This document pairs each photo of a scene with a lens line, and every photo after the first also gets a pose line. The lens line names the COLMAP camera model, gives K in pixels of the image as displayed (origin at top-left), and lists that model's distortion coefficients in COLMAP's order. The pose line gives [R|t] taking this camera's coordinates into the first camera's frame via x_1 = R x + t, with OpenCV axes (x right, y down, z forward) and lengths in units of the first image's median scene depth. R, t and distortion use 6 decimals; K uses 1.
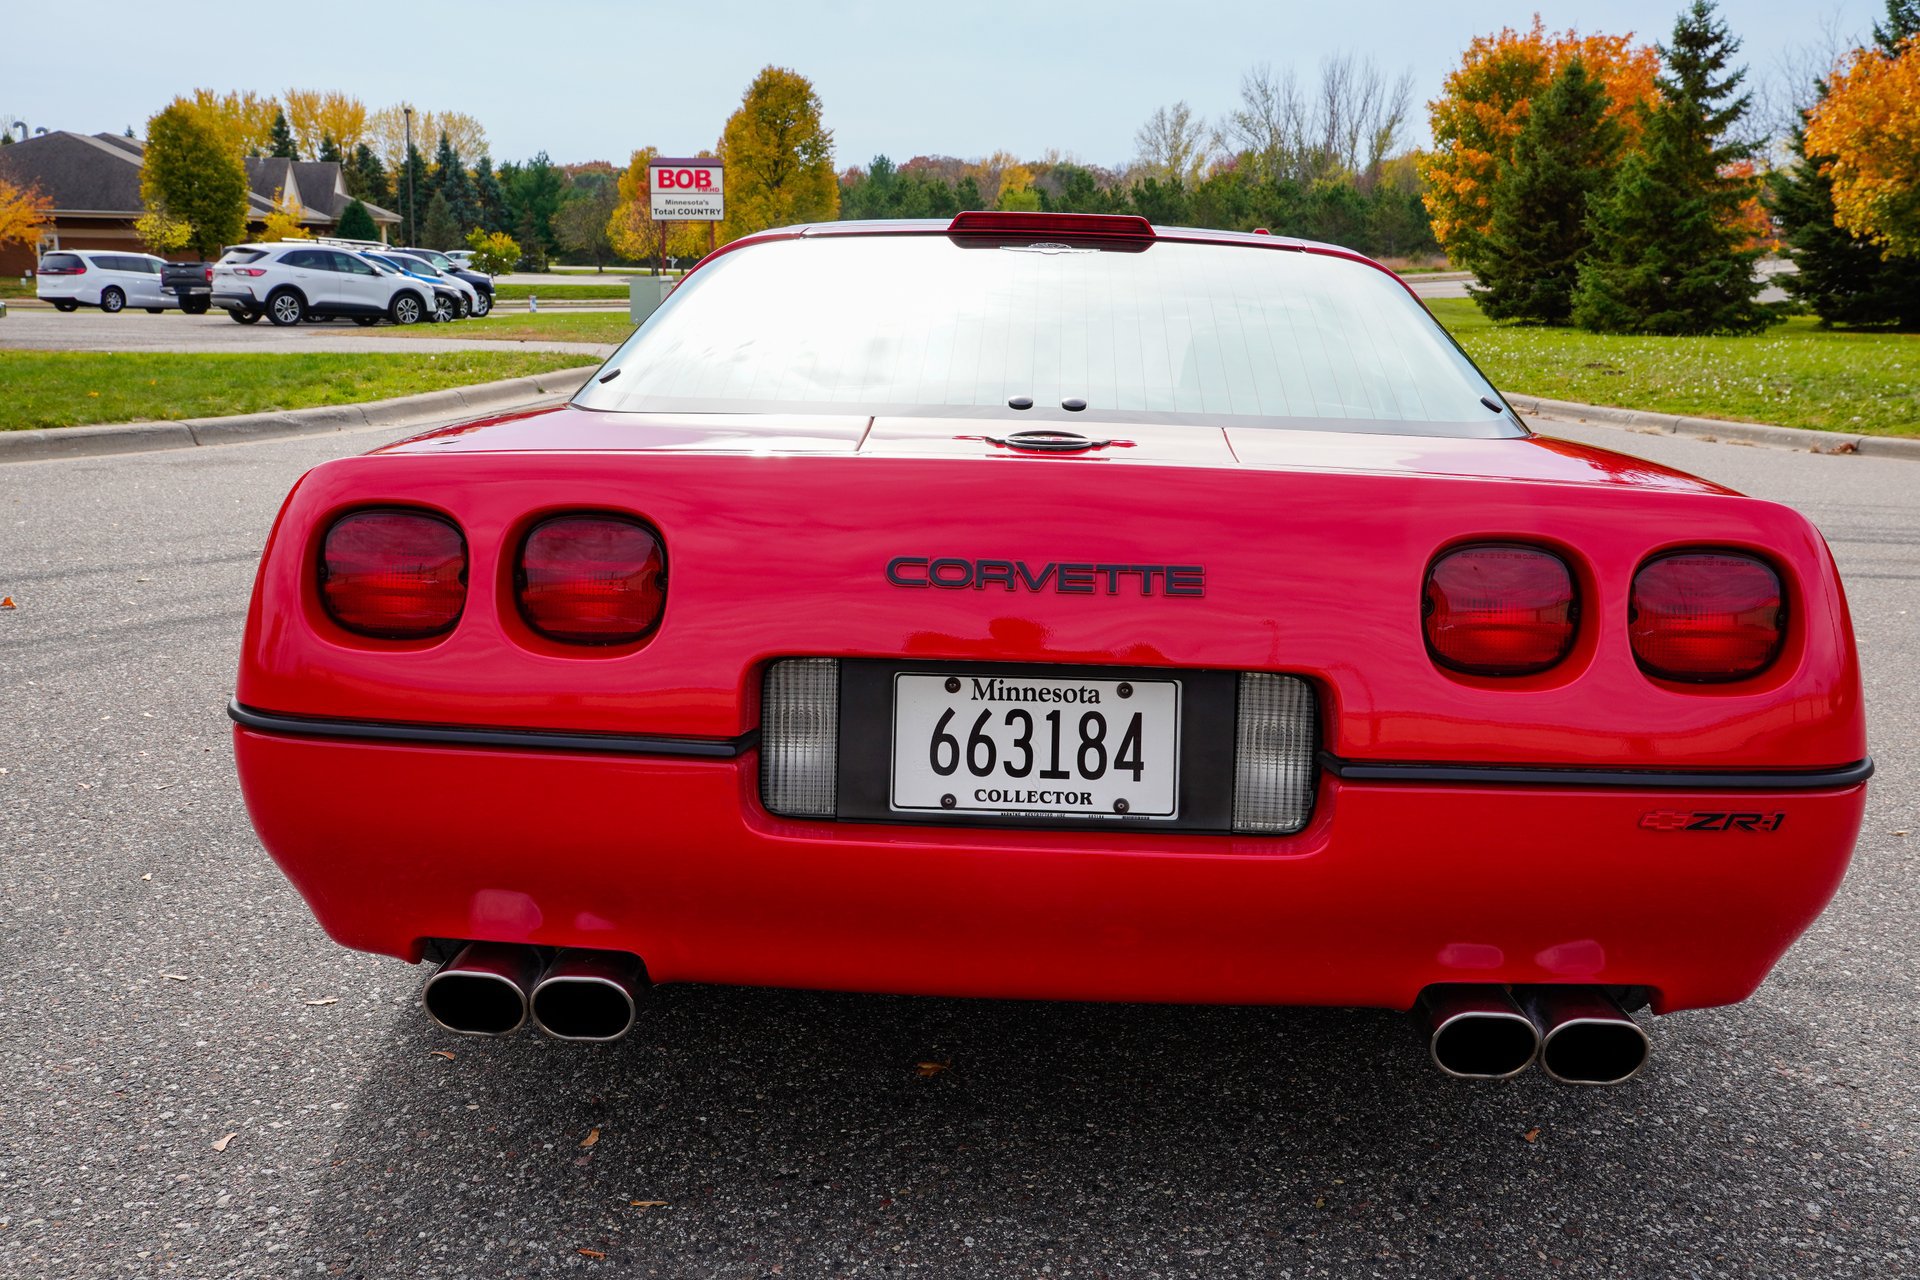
lens RADIAL K [[1834.3, 0, 947.3], [0, 1834.3, 597.4], [0, 0, 1]] dist [0.015208, 0.000000]
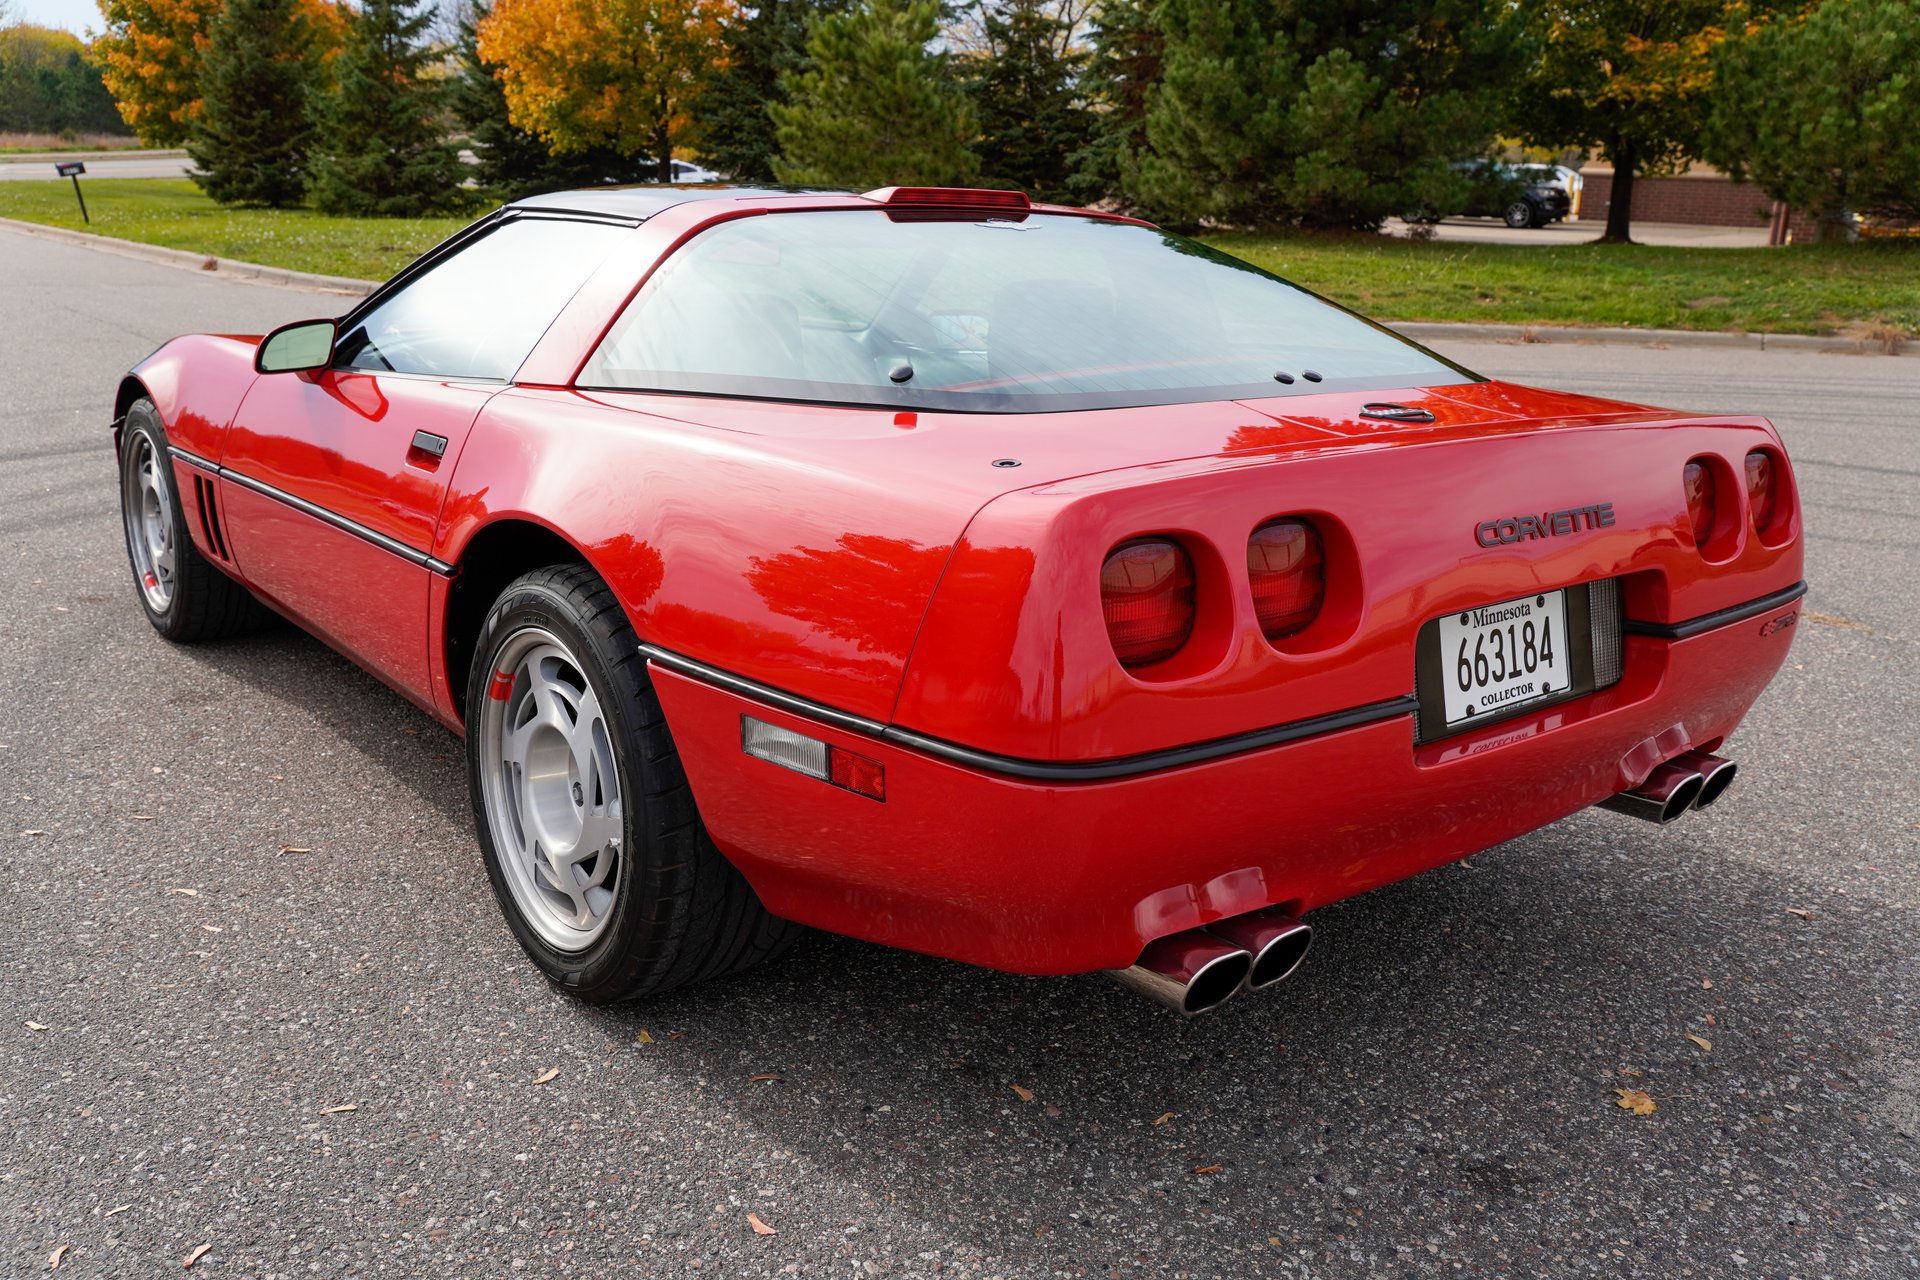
lens RADIAL K [[1611.8, 0, 929.0], [0, 1611.8, 626.1], [0, 0, 1]] dist [-0.037253, 0.056688]
pose [[0.756990, -0.165541, 0.632109, -0.963094], [0.095065, 0.984985, 0.144107, -0.139003], [-0.646474, -0.048996, 0.761361, 0.406763]]
